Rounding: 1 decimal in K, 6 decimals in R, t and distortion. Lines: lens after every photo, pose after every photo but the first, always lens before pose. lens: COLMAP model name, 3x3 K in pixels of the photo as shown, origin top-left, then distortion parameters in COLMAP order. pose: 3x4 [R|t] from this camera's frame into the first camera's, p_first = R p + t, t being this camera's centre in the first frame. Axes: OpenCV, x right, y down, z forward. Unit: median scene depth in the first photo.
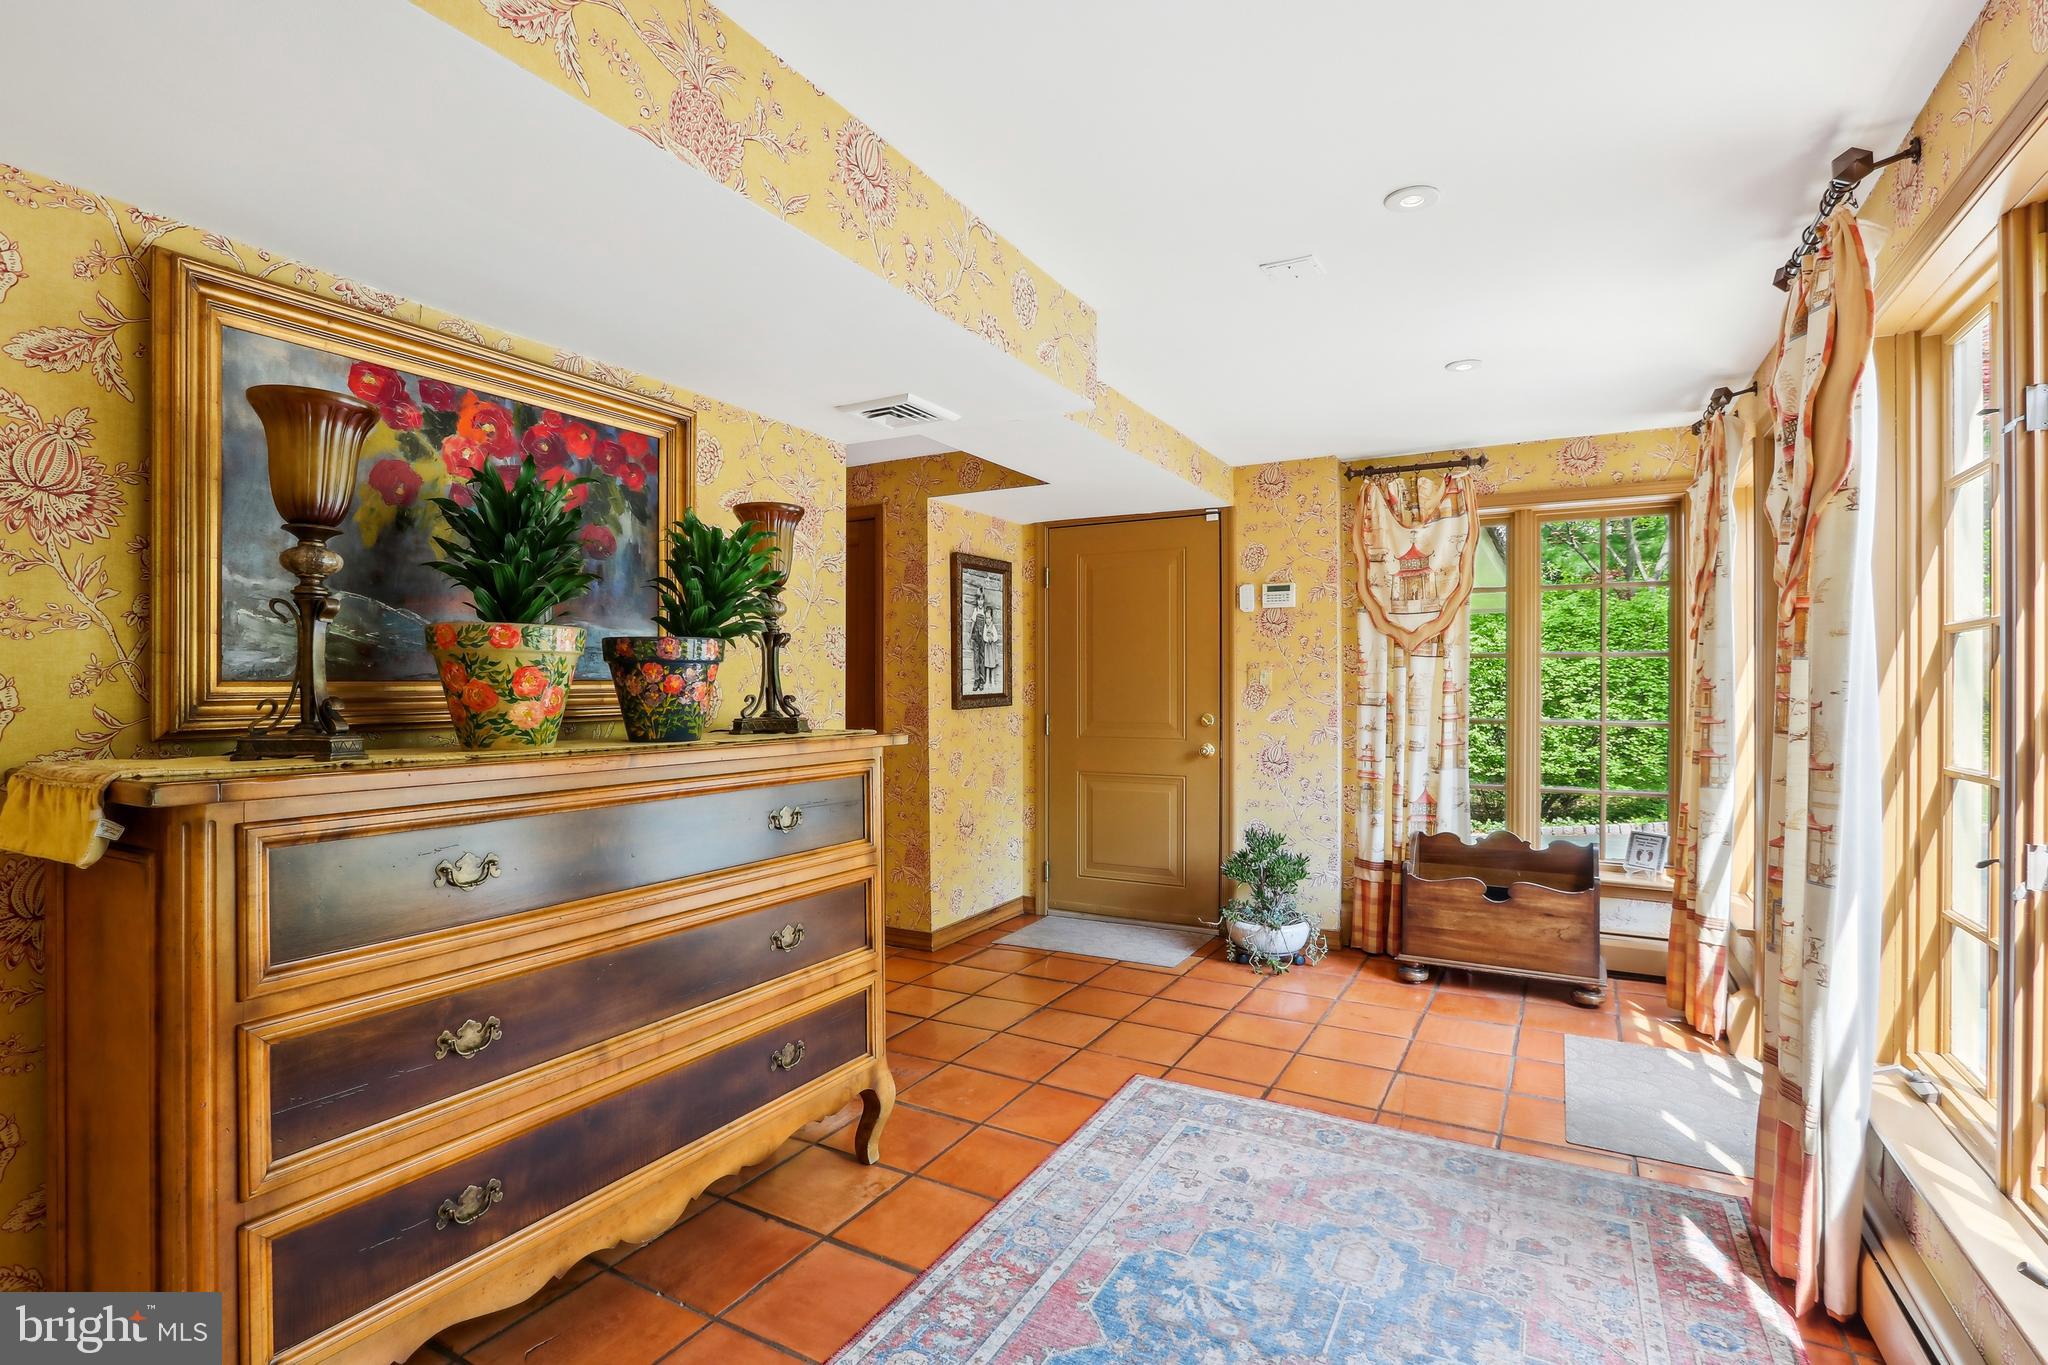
lens RADIAL K [[950.8, 0, 1022.2], [0, 950.8, 684.7], [0, 0, 1]] dist [-0.015374, -0.000338]
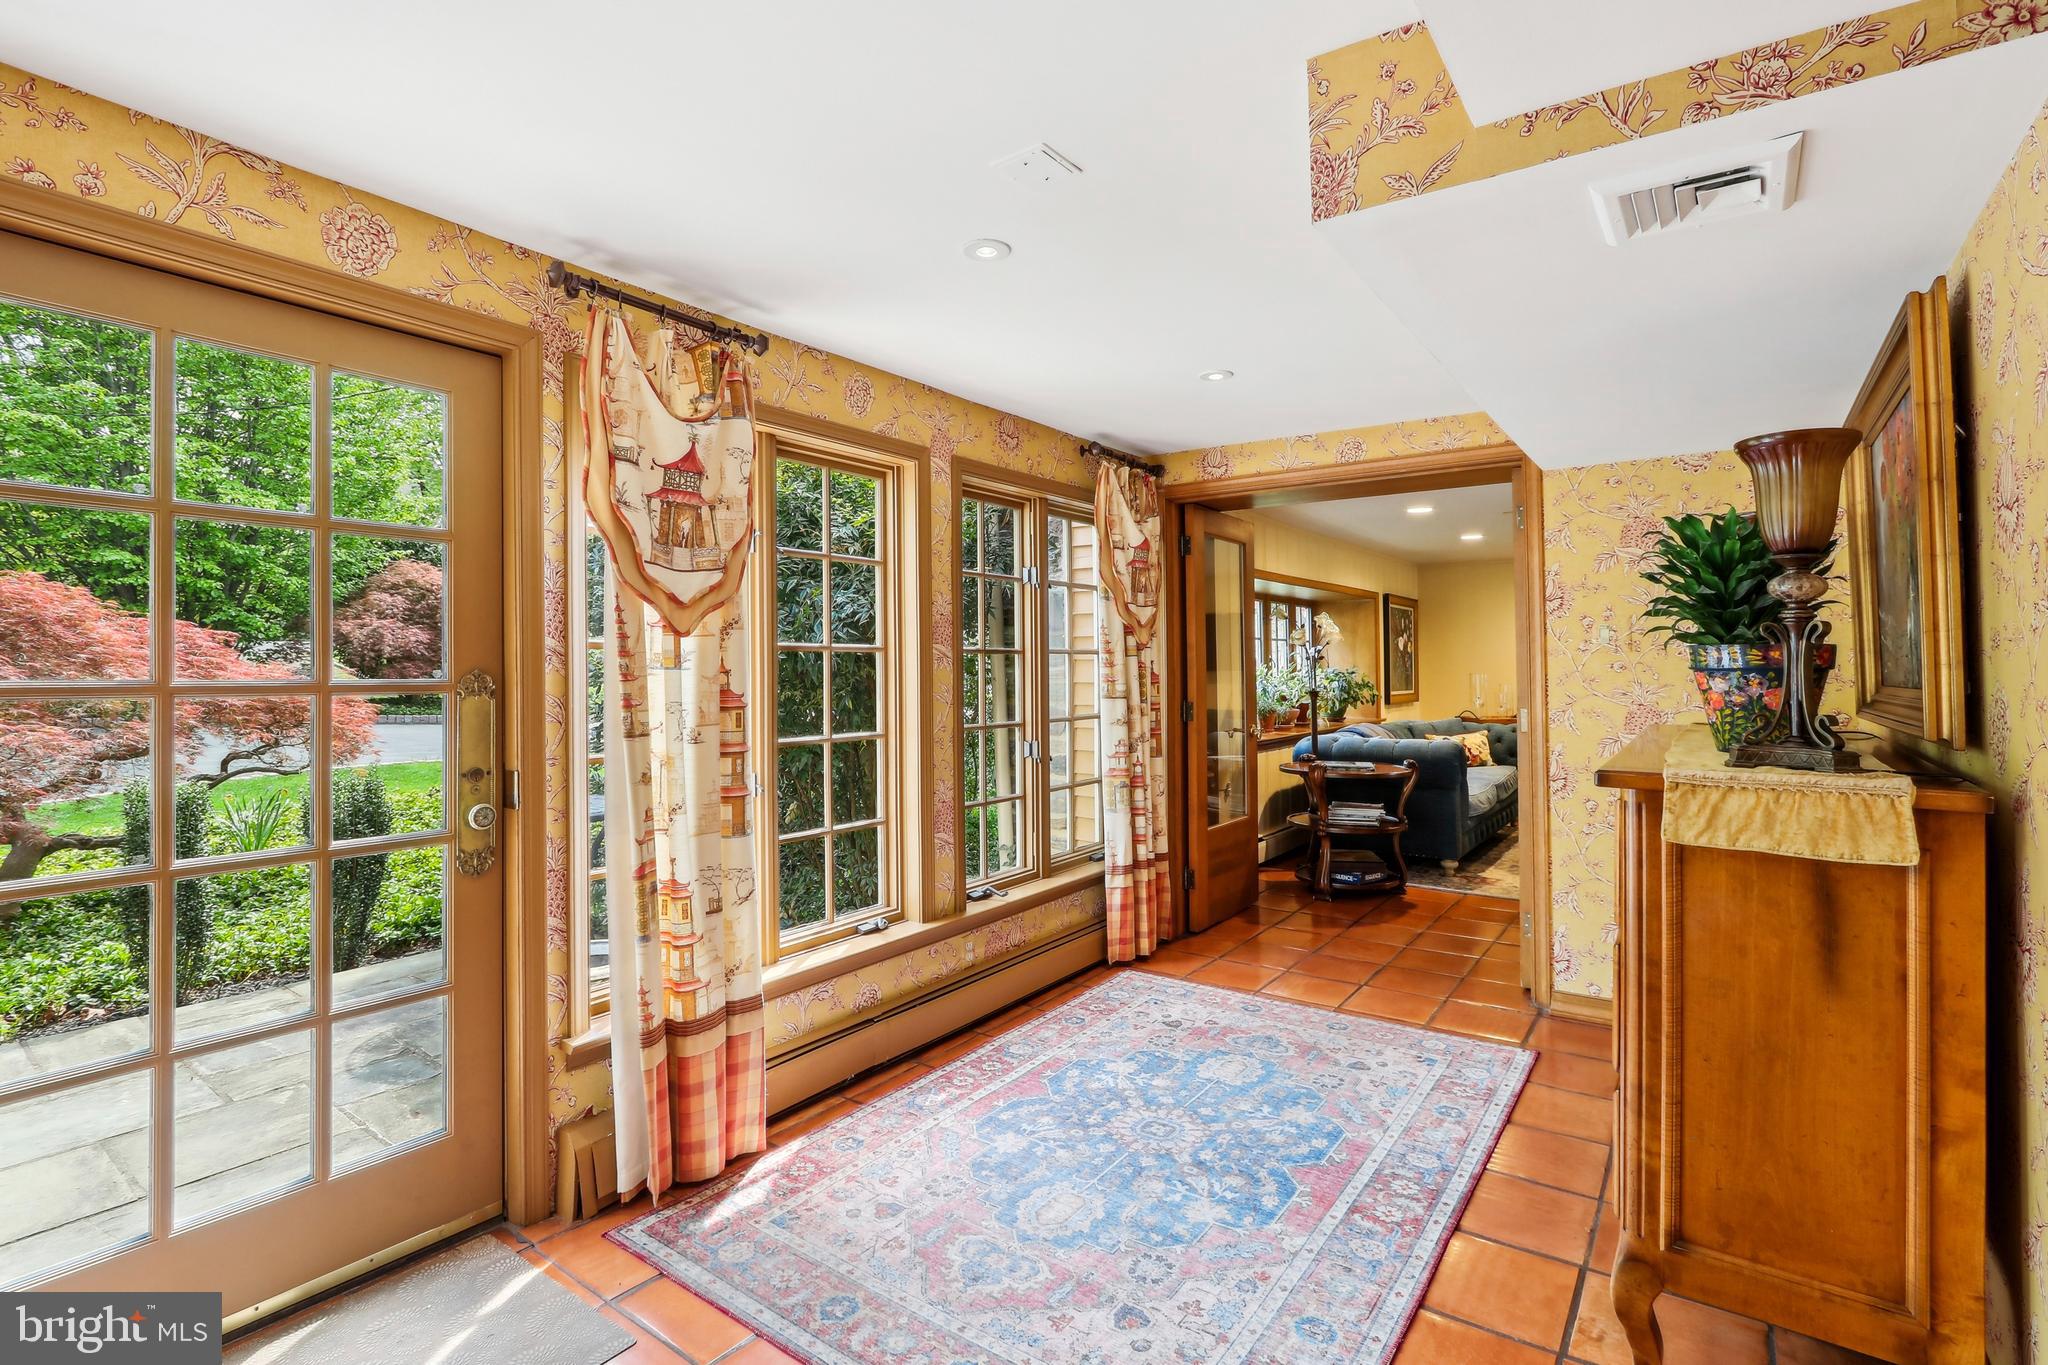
lens RADIAL K [[950.8, 0, 1027.8], [0, 950.8, 667.5], [0, 0, 1]] dist [-0.015374, -0.000338]
pose [[-0.992588, 0.010969, 0.121033, 0.257292], [0.009754, 0.999896, -0.010627, -0.018103], [-0.121137, -0.009368, -0.992592, 2.192880]]
